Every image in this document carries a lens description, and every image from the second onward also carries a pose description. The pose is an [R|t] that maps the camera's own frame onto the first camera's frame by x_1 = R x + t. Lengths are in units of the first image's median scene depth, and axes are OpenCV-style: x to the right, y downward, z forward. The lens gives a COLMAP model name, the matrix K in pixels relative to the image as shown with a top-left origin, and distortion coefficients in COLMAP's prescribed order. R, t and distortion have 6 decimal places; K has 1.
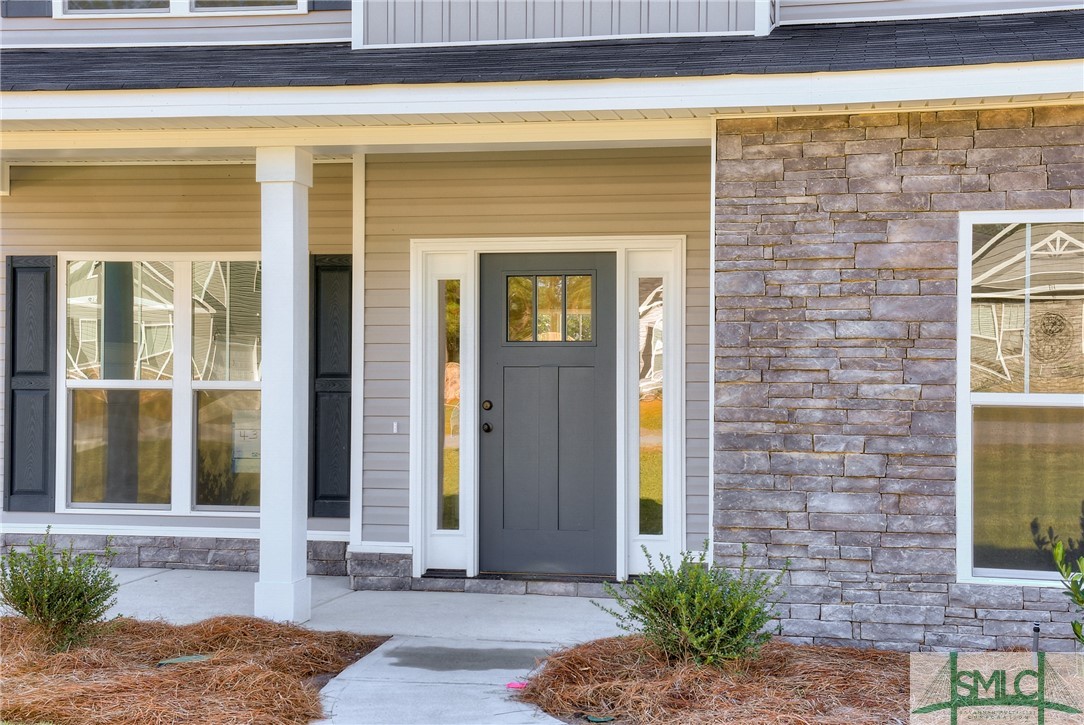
lens RADIAL K [[1578.8, 0, 542.7], [0, 1578.8, 343.1], [0, 0, 1]] dist [0.140568, 0.035597]
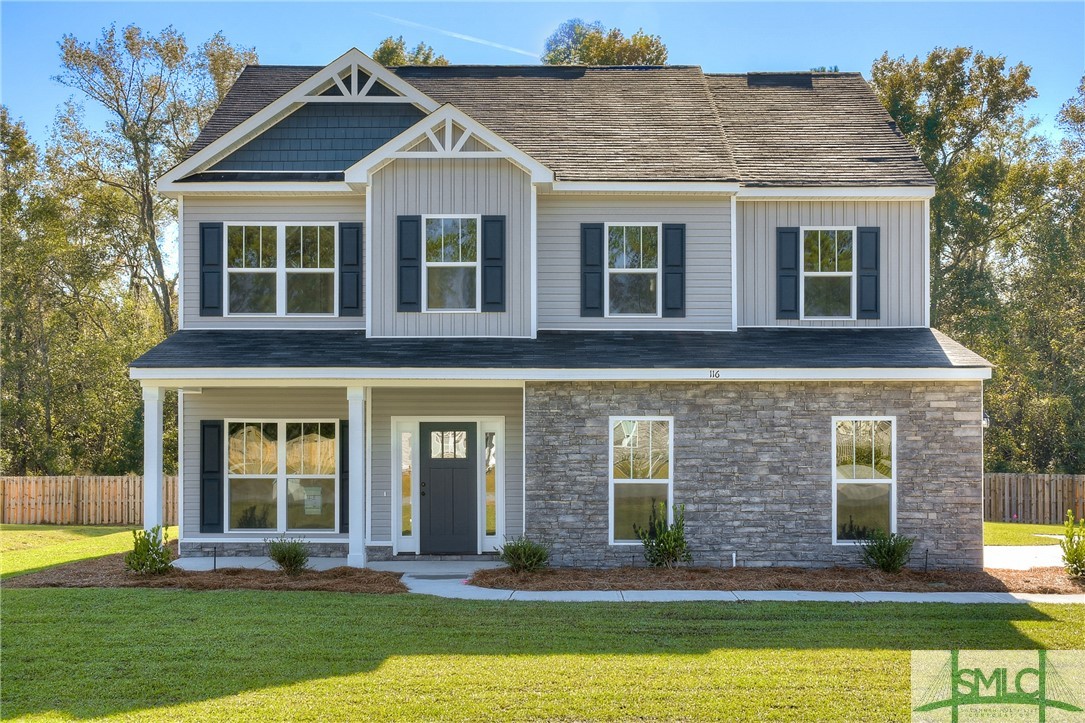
lens RADIAL K [[1244.9, 0, 542.5], [0, 1244.9, 361.5], [0, 0, 1]] dist [-0.010200, -0.000438]
pose [[0.978175, 0.005981, 0.207696, -0.320195], [0.003693, 0.998927, -0.046159, -0.076166], [-0.207749, 0.045919, 0.977104, -1.161464]]
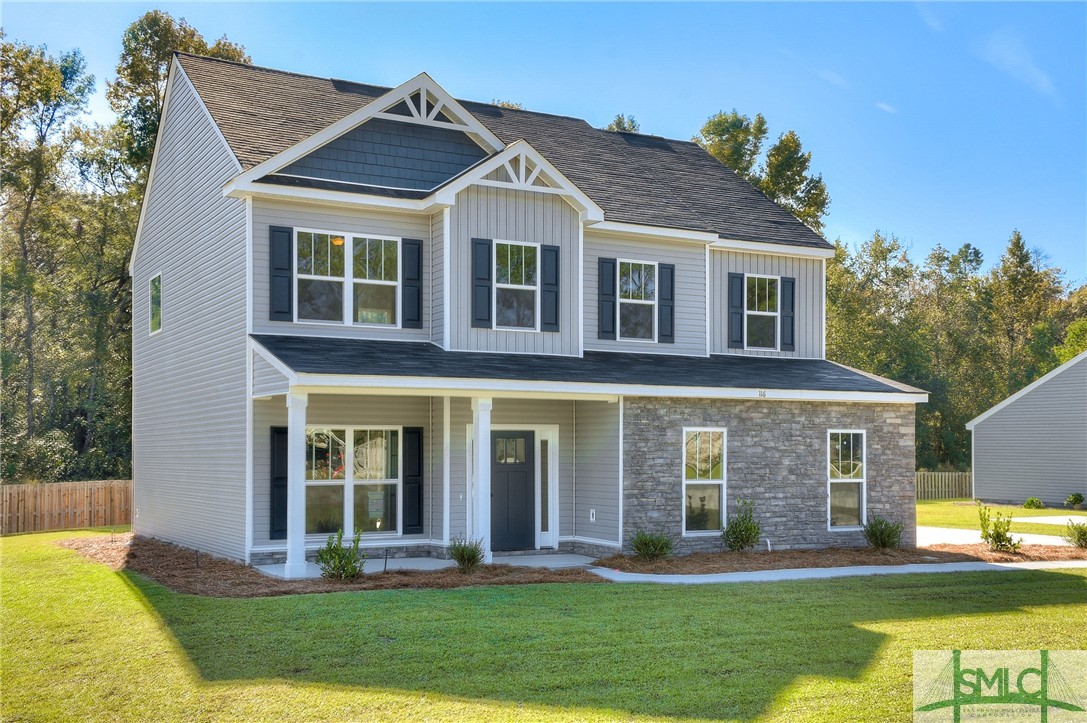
lens RADIAL K [[1201.4, 0, 544.3], [0, 1201.4, 386.0], [0, 0, 1]] dist [0.105619, 0.000908]
pose [[0.756637, 0.028799, 0.653200, -1.625206], [-0.007590, 0.999349, -0.035268, -0.074911], [-0.653791, 0.021727, 0.756363, -0.747615]]
